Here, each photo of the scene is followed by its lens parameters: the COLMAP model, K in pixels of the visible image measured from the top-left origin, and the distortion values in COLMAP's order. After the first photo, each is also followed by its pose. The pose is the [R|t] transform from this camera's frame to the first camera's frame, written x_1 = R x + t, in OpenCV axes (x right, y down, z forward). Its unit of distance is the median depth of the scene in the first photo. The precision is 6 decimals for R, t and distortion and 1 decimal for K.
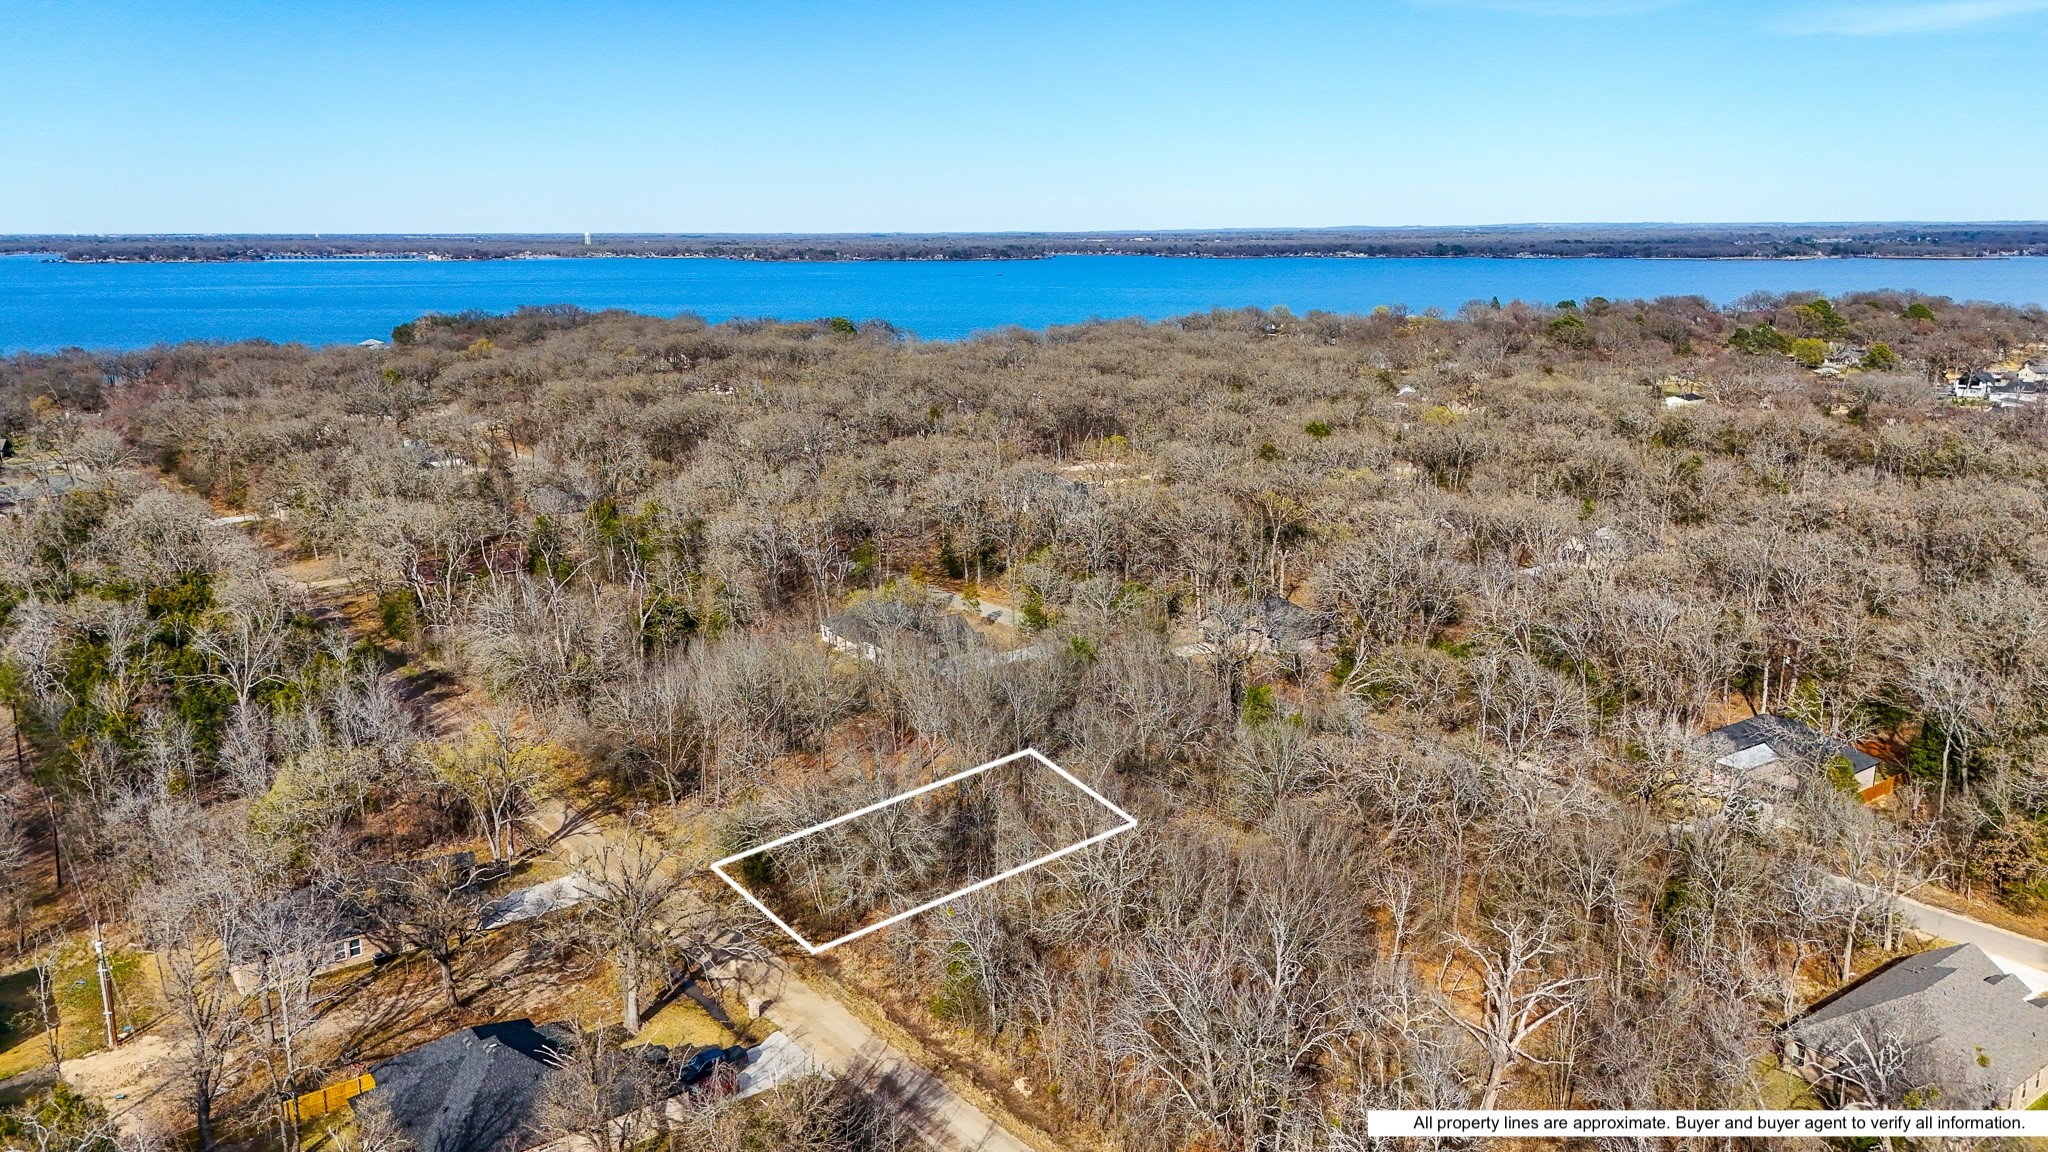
lens RADIAL K [[1498.1, 0, 1024.0], [0, 1498.1, 576.0], [0, 0, 1]] dist [0.072869, -0.065254]
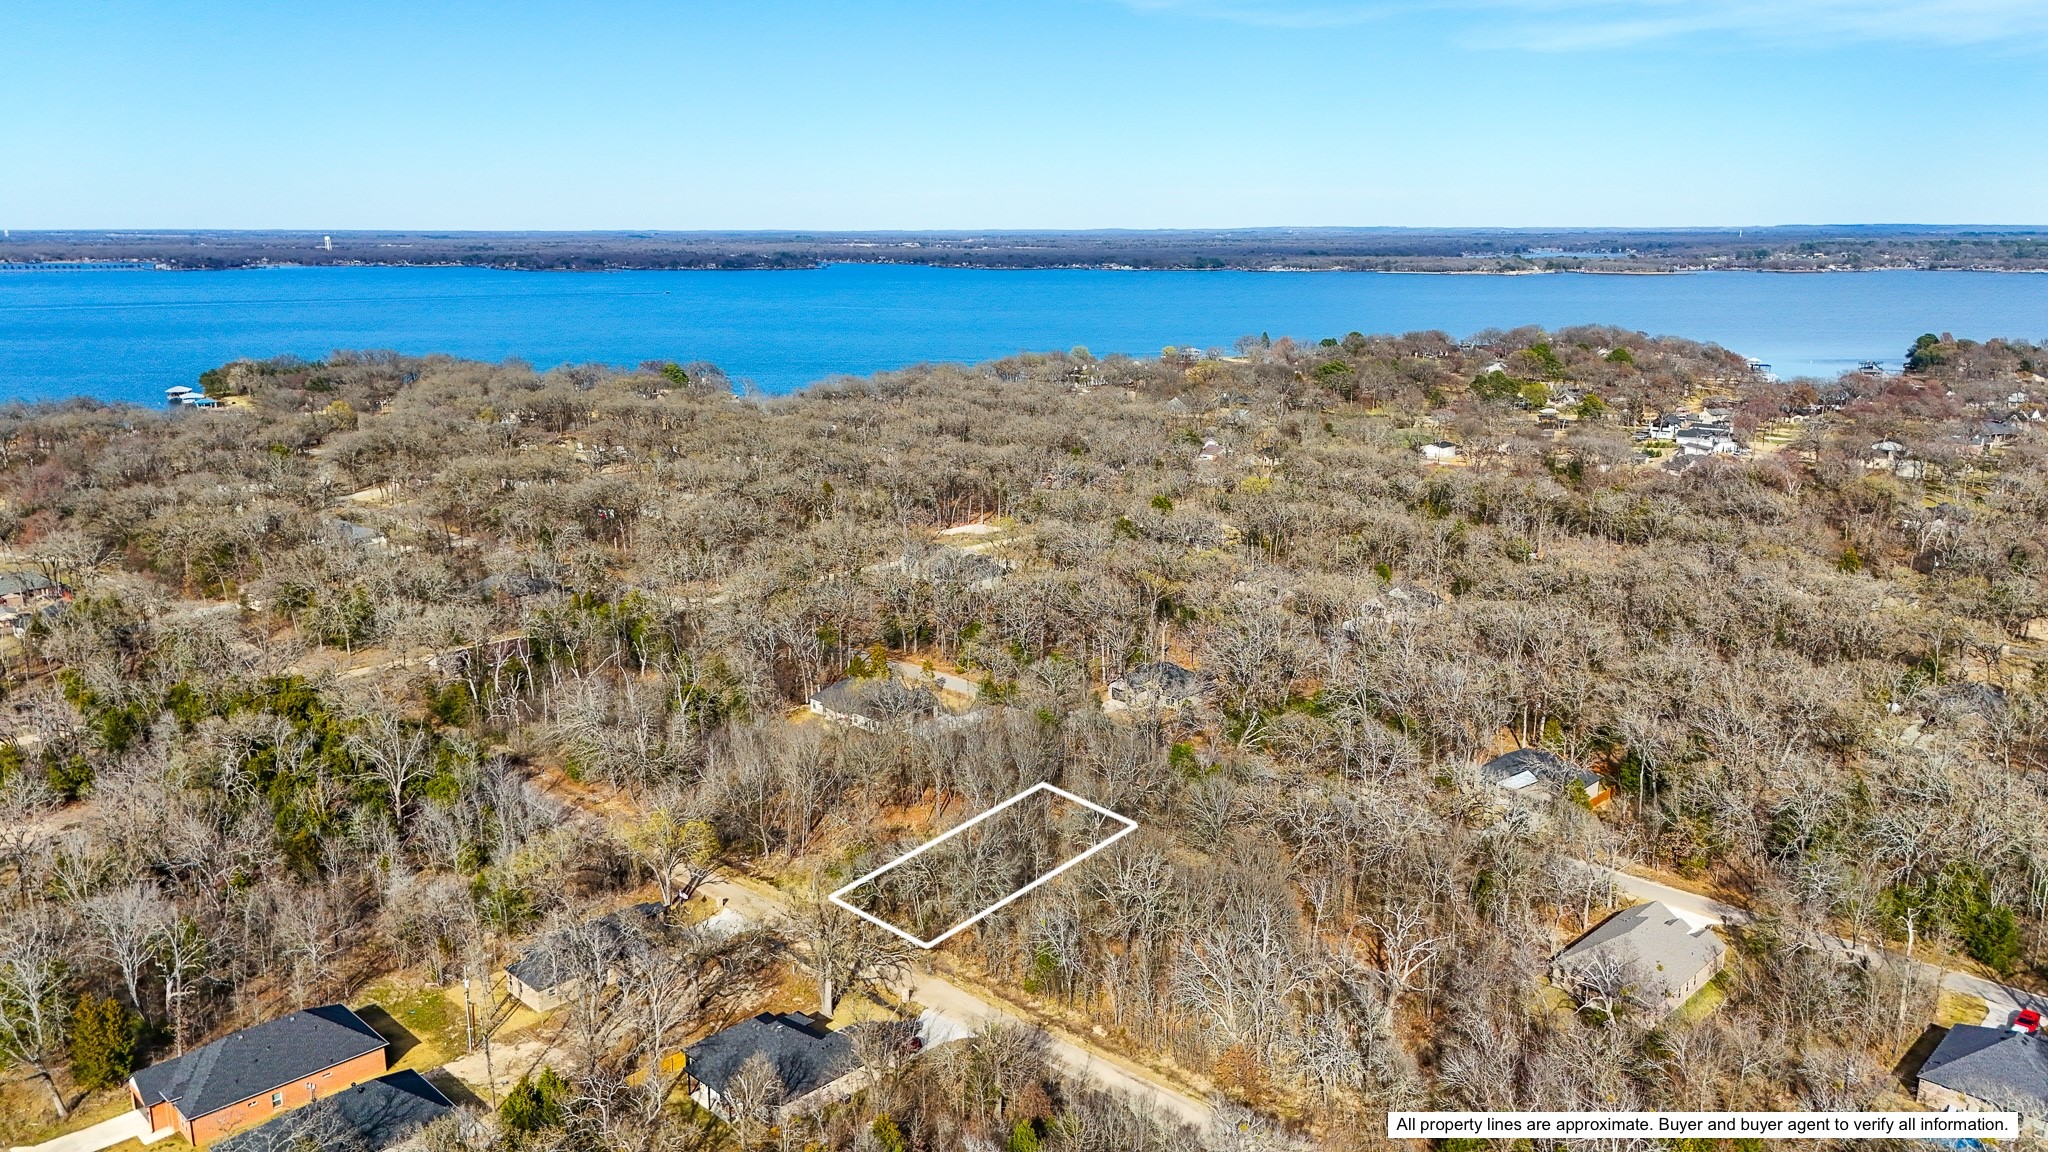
lens RADIAL K [[1489.4, 0, 1024.0], [0, 1489.4, 576.0], [0, 0, 1]] dist [0.065493, -0.062355]
pose [[0.988630, -0.030311, 0.147281, -0.206557], [0.030588, 0.999532, 0.000381, -0.096089], [-0.147224, 0.004128, 0.989095, -0.370997]]
